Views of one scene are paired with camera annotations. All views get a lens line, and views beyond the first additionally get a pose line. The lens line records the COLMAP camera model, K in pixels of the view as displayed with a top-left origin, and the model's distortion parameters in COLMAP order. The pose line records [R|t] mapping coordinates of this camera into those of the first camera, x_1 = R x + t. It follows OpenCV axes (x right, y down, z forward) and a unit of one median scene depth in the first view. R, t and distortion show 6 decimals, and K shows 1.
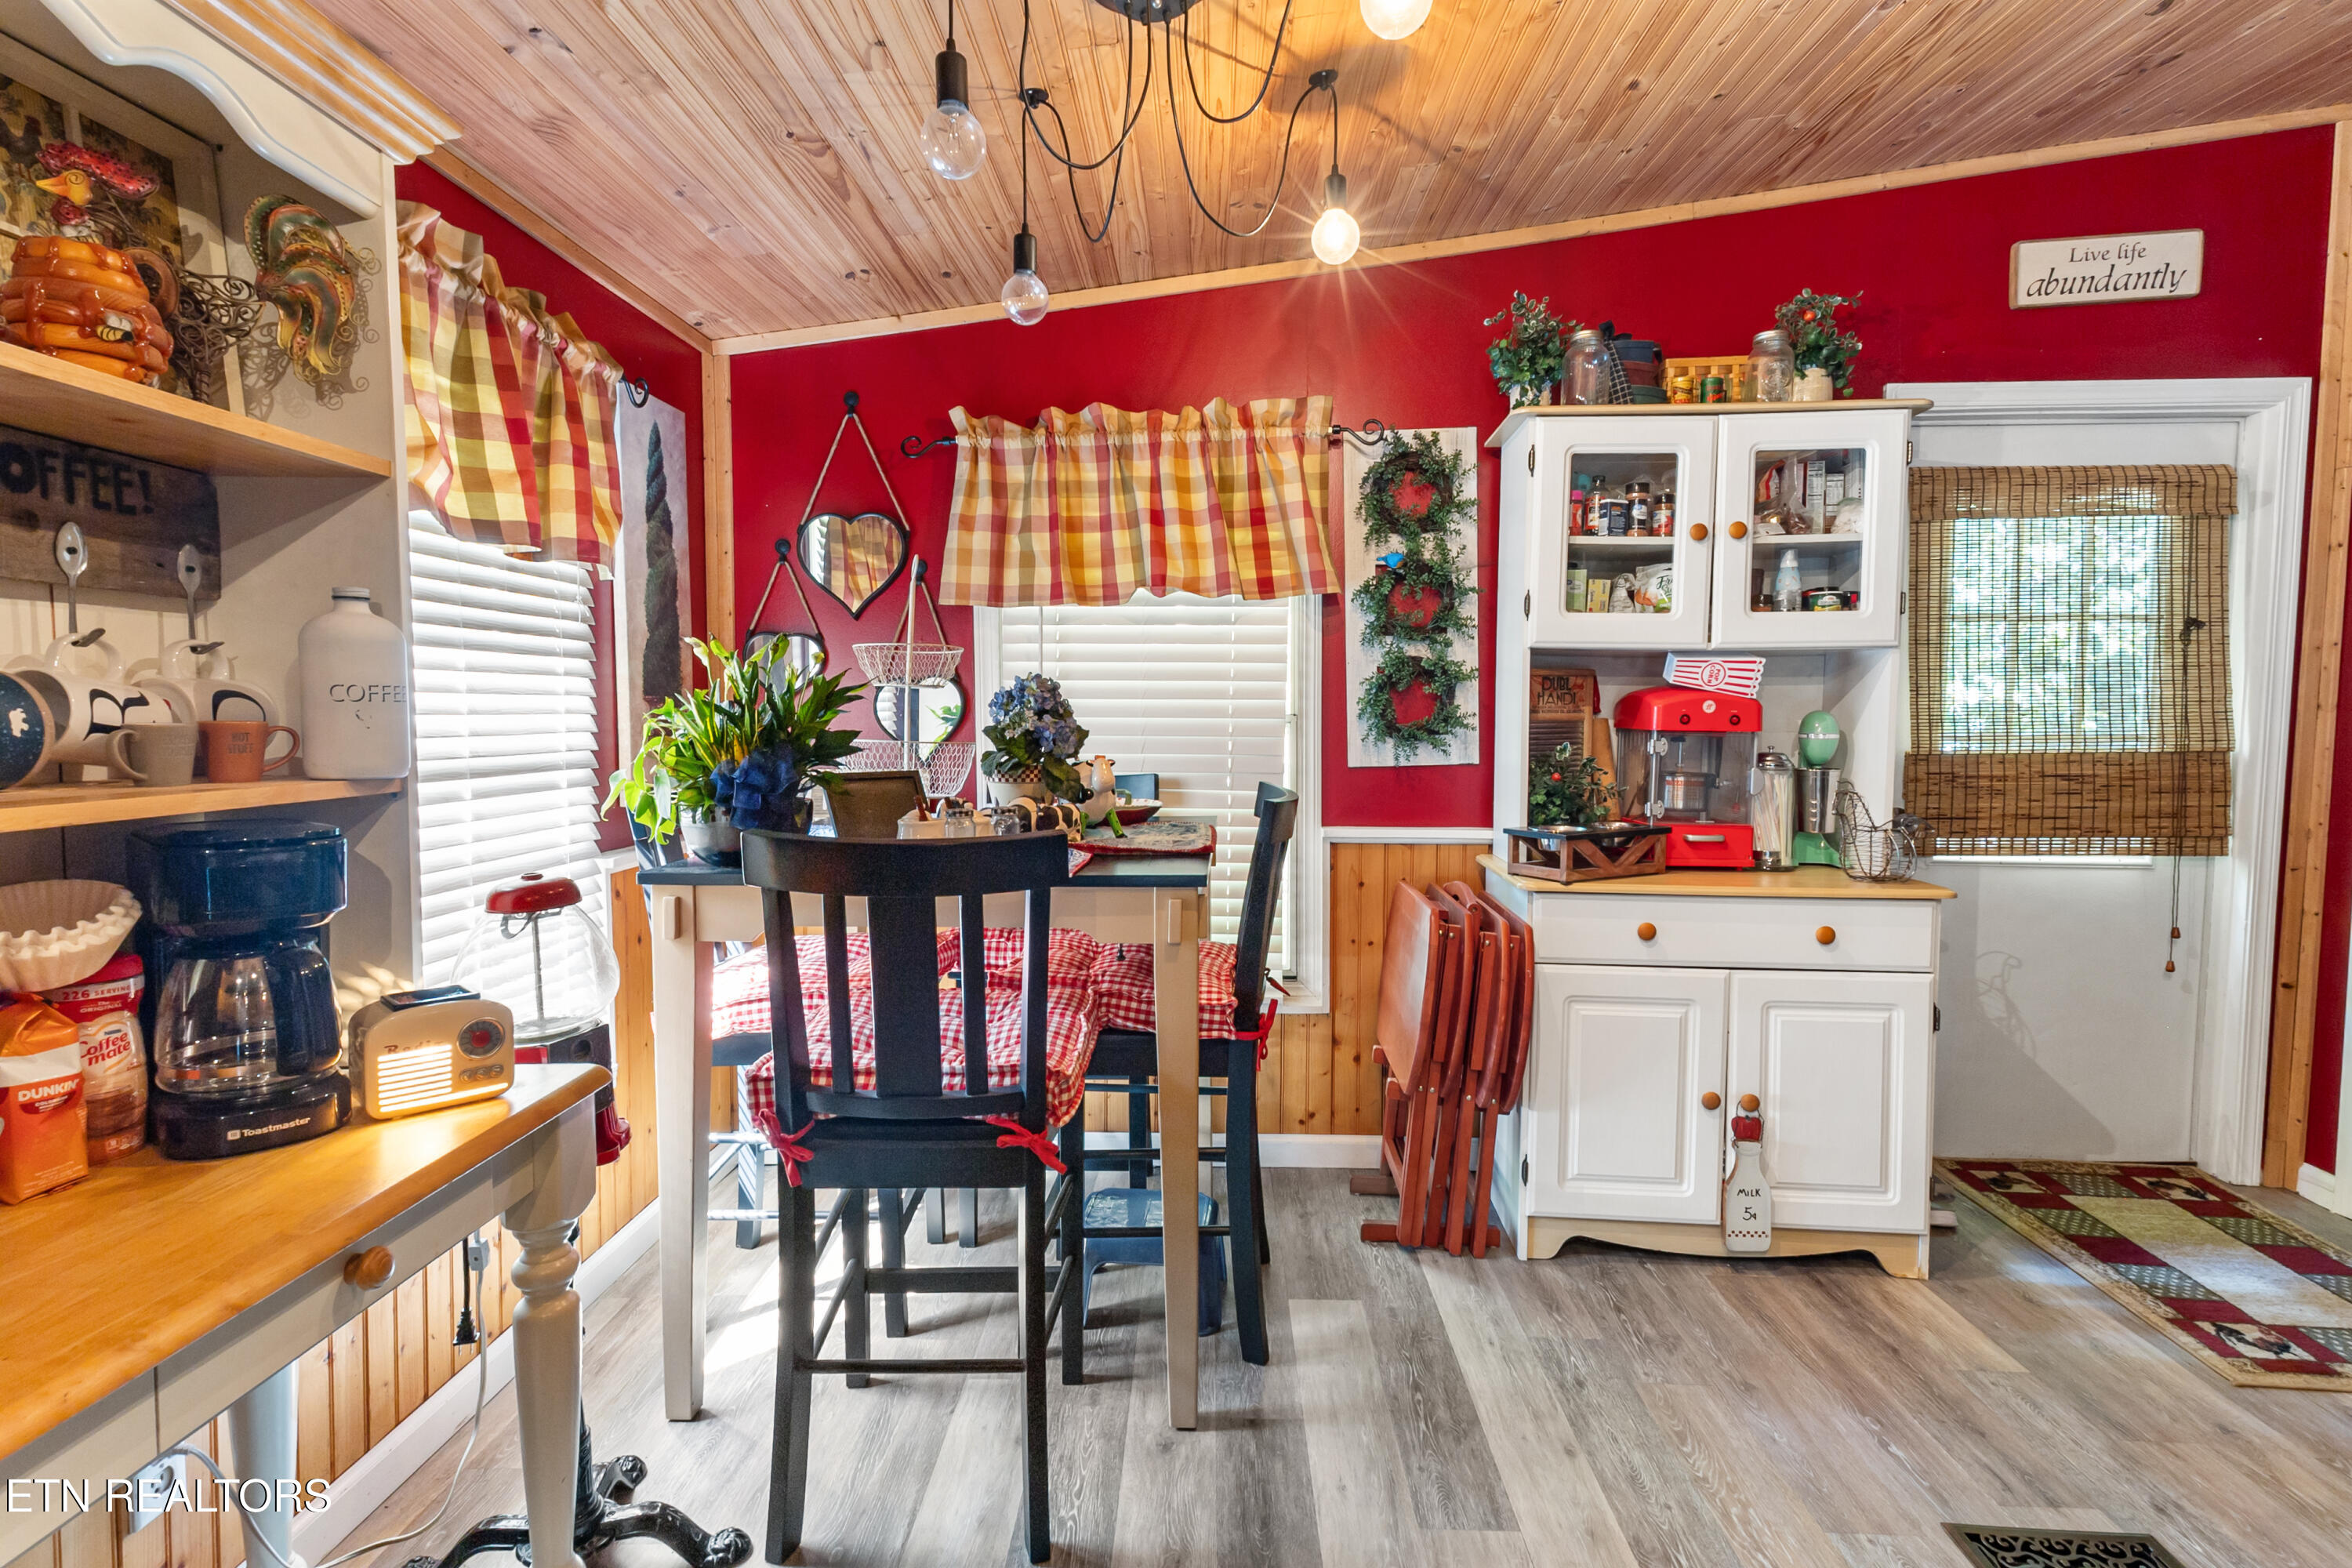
lens RADIAL K [[1168.1, 0, 1175.7], [0, 1168.1, 777.5], [0, 0, 1]] dist [0.018051, -0.000042]
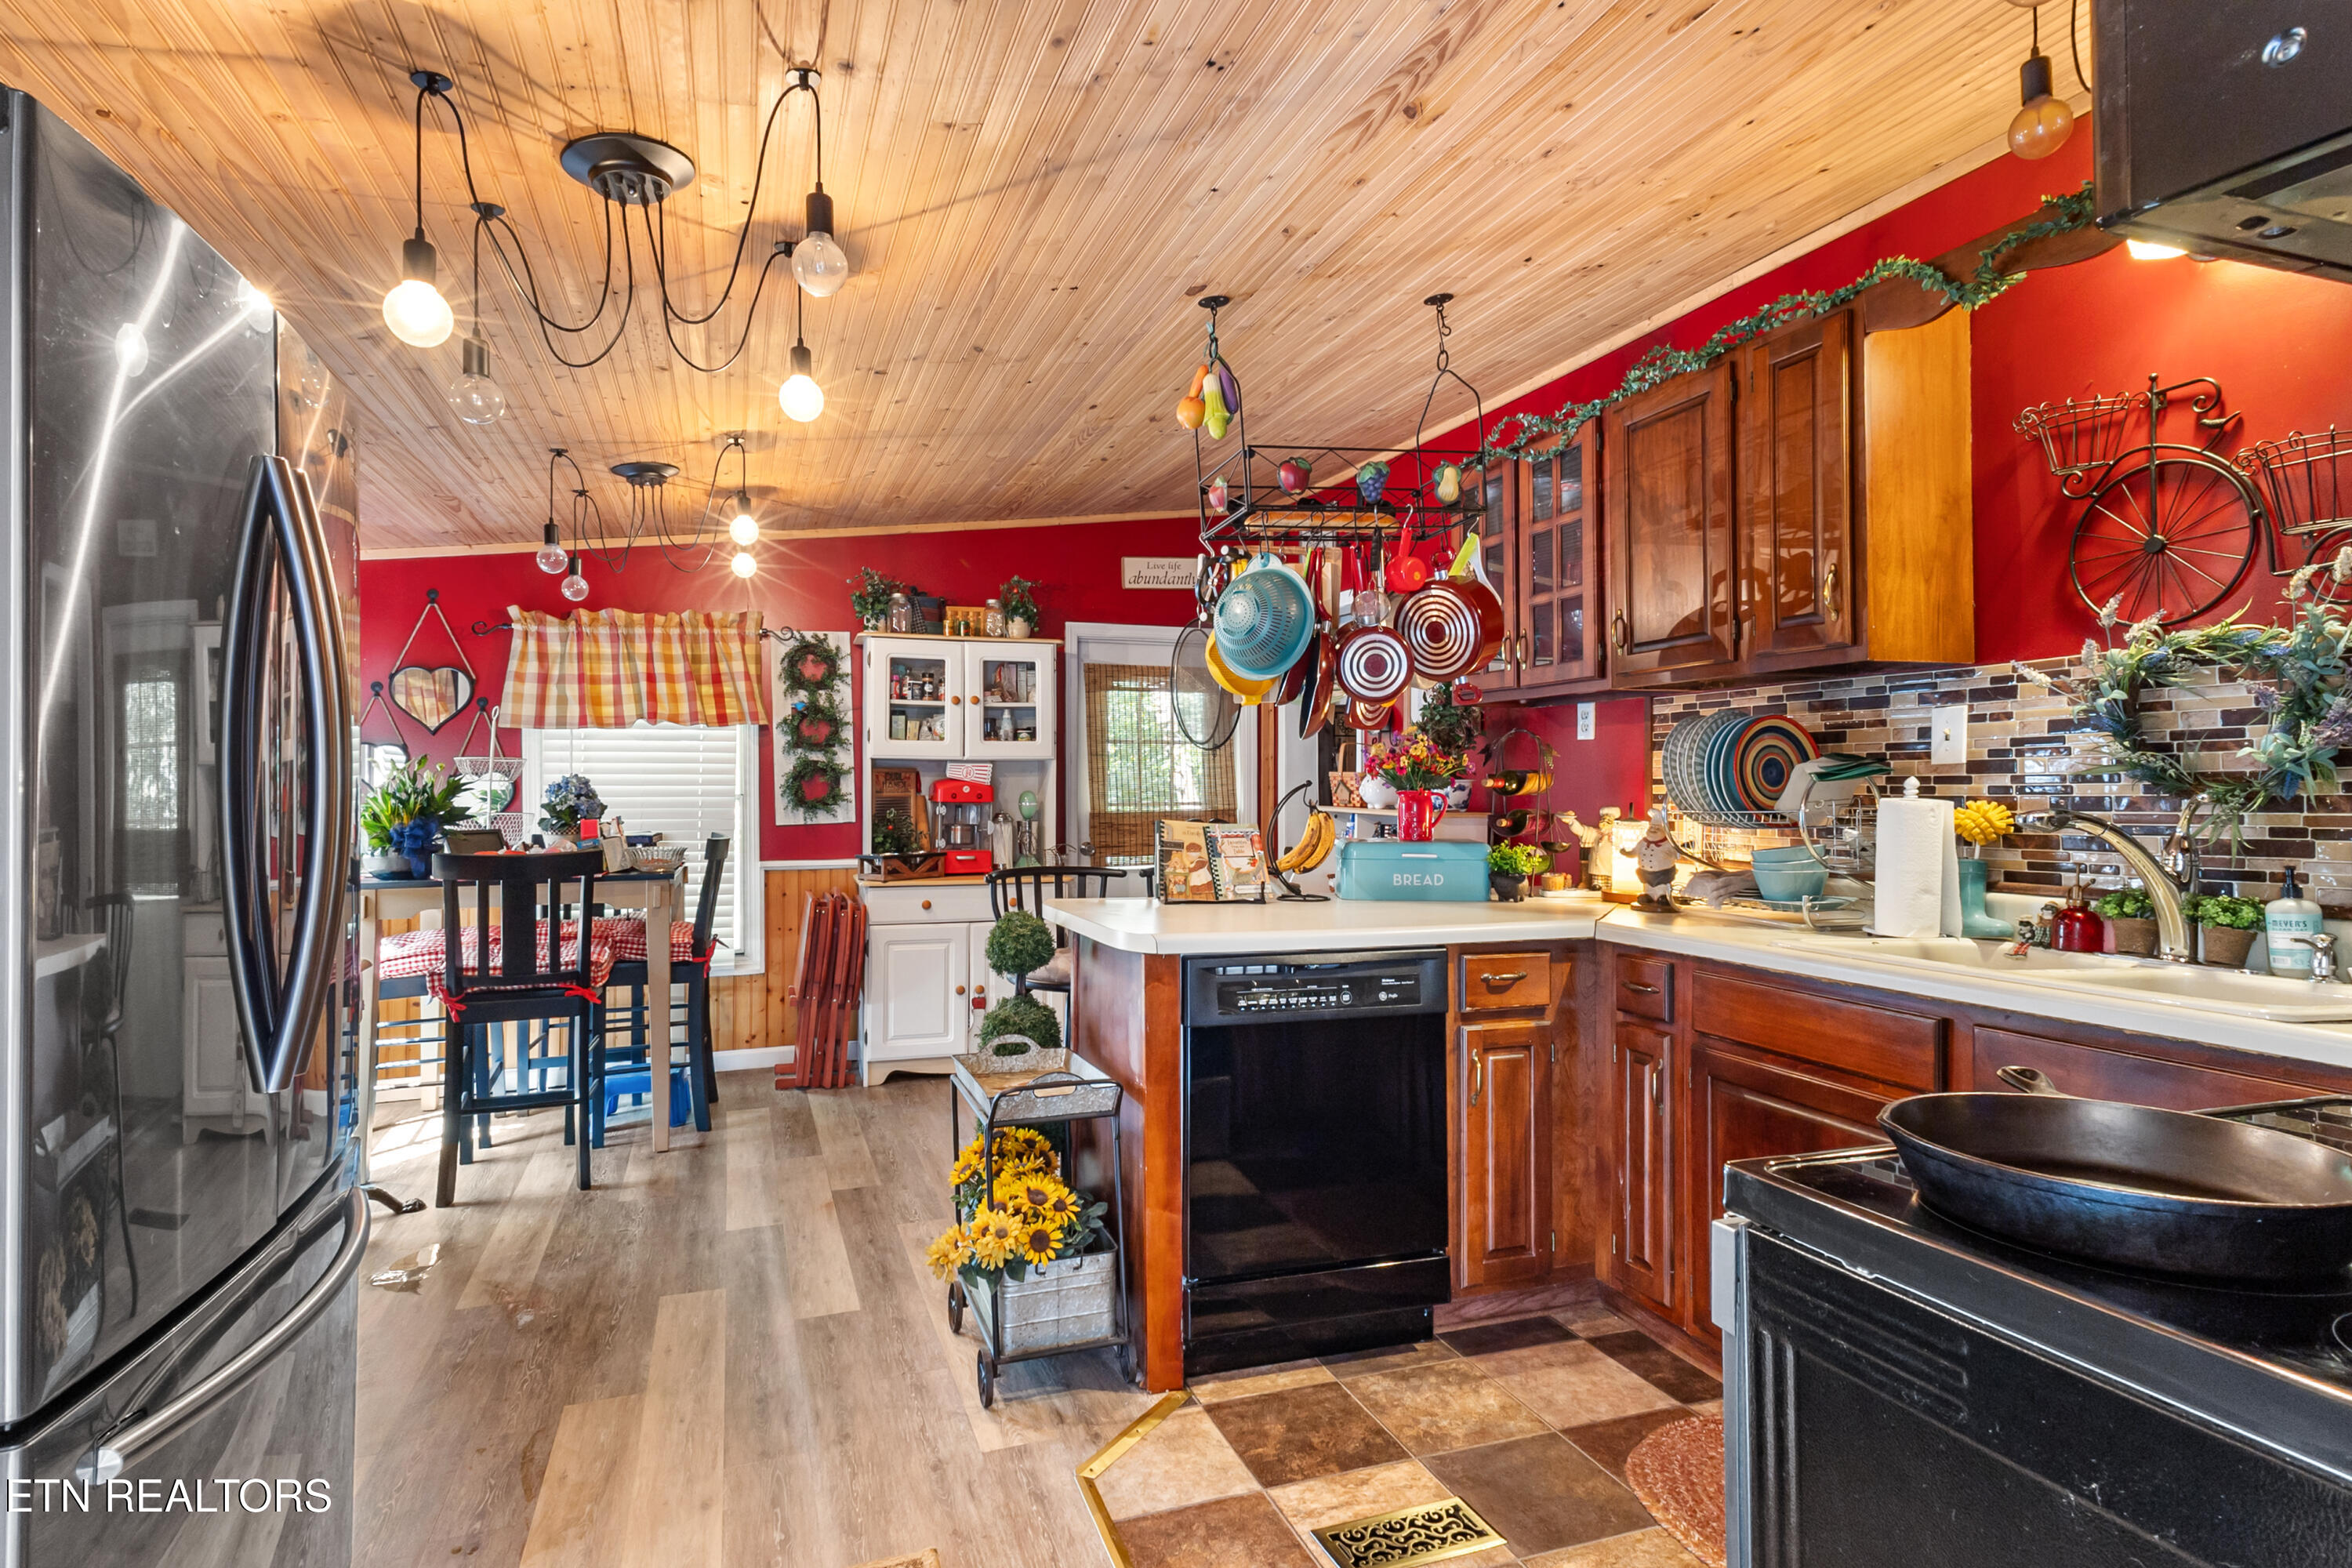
lens RADIAL K [[1168.1, 0, 1180.5], [0, 1168.1, 768.7], [0, 0, 1]] dist [0.018051, -0.000042]
pose [[0.920538, 0.000689, 0.390653, 0.026221], [0.026670, 0.997555, -0.064603, 0.035969], [-0.389743, 0.069888, 0.918268, -0.826993]]
